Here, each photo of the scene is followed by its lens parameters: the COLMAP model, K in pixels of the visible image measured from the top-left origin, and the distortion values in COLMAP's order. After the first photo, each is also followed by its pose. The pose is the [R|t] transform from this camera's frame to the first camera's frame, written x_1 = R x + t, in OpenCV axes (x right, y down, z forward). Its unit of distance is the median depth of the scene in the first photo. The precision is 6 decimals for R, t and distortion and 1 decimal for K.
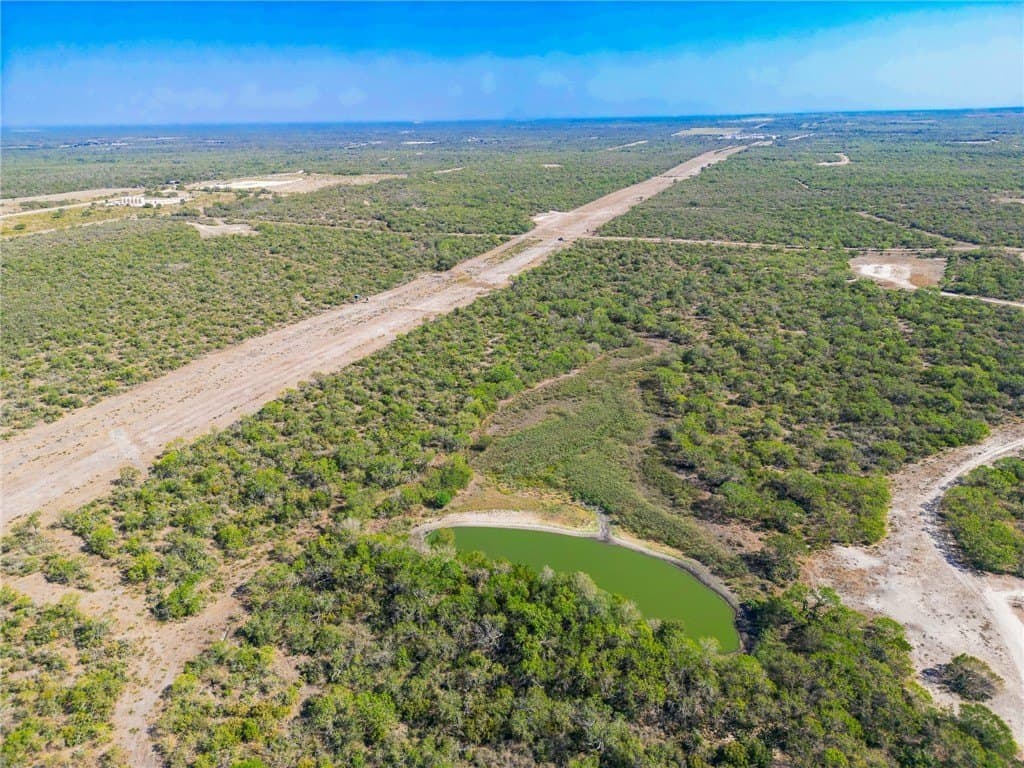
lens RADIAL K [[716.7, 0, 514.7], [0, 716.7, 378.7], [0, 0, 1]] dist [0.068567, -0.063475]
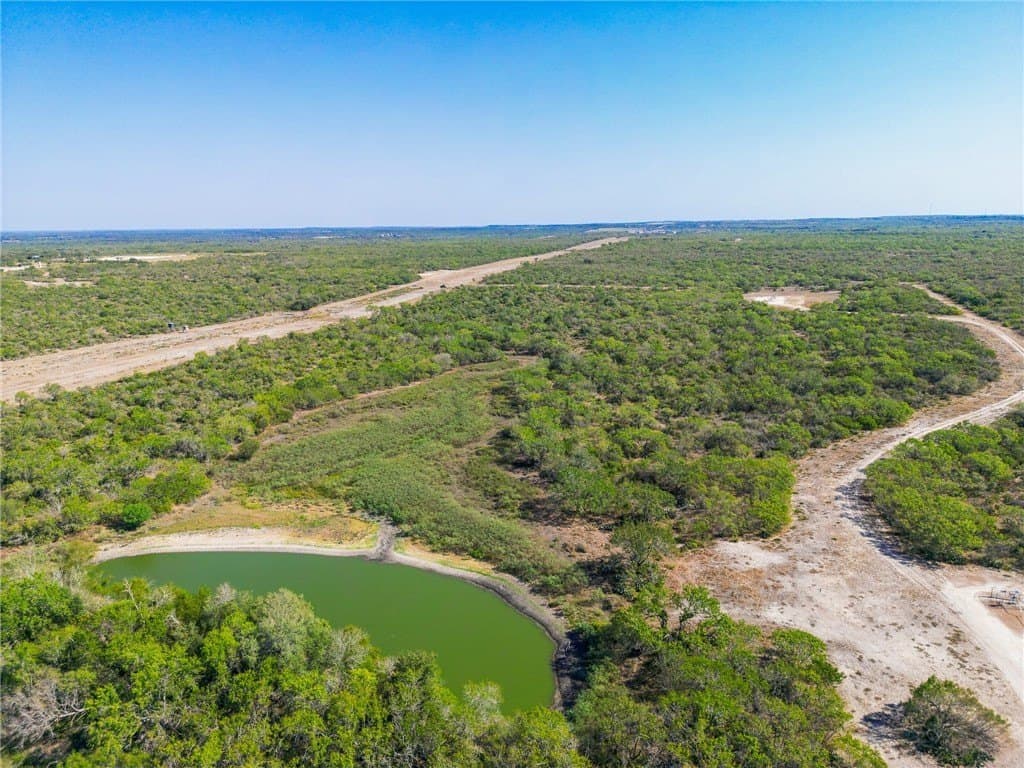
lens RADIAL K [[716.7, 0, 514.7], [0, 716.7, 378.7], [0, 0, 1]] dist [0.068567, -0.063475]
pose [[0.994238, -0.020211, 0.105277, 0.161419], [0.034352, 0.990345, -0.134300, 0.139802], [-0.101546, 0.137142, 0.985333, 0.296937]]
